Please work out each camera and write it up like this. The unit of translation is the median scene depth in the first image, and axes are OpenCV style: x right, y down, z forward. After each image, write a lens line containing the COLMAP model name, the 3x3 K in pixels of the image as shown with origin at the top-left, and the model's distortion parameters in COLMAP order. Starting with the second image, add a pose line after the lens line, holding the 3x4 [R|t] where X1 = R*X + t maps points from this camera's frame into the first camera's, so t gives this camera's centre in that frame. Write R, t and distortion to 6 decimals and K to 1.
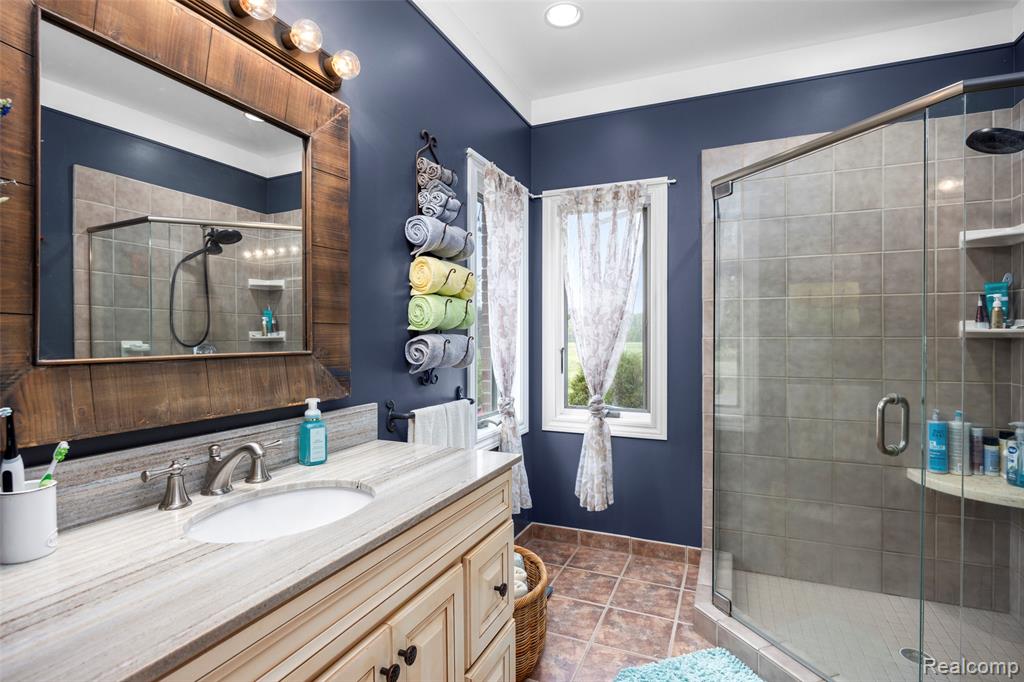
lens RADIAL K [[509.3, 0, 512.0], [0, 509.3, 341.0], [0, 0, 1]] dist [-0.003000, -0.000044]
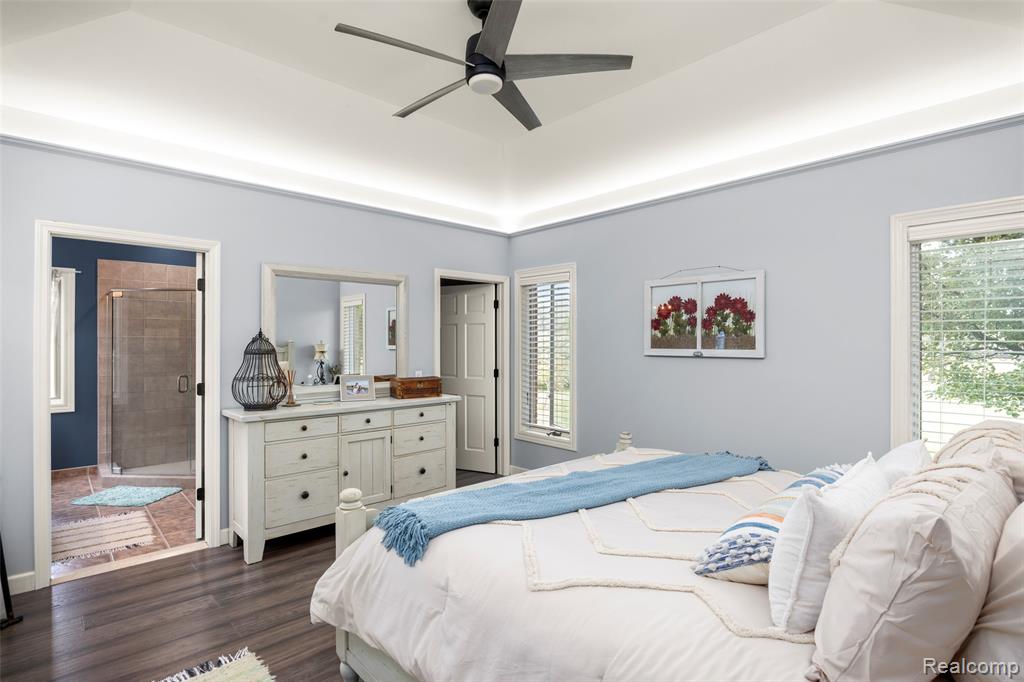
lens RADIAL K [[509.3, 0, 512.0], [0, 509.3, 341.0], [0, 0, 1]] dist [-0.003000, -0.000044]
pose [[0.400703, 0.001265, 0.916207, -0.833324], [0.004763, 0.999983, -0.003464, -0.052868], [-0.916195, 0.005752, 0.400690, -1.325917]]
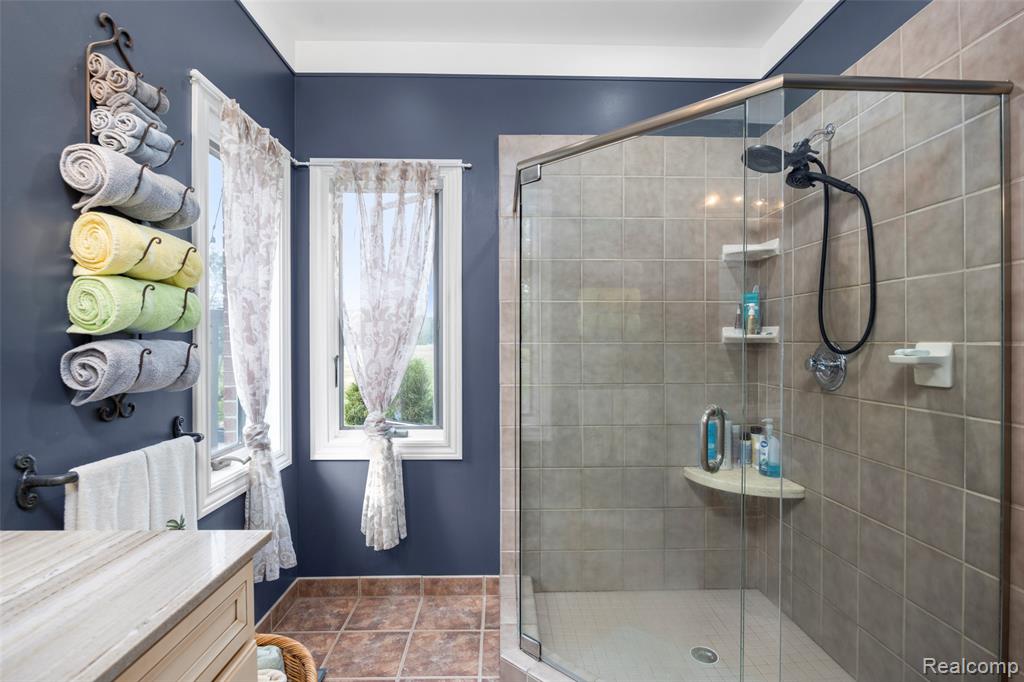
lens RADIAL K [[506.7, 0, 514.4], [0, 506.7, 344.3], [0, 0, 1]] dist [-0.016770, -0.000349]
pose [[0.905990, -0.003717, 0.423282, 0.018713], [0.003328, 0.999993, 0.001659, -0.006082], [-0.423285, -0.000094, 0.905996, 0.190389]]
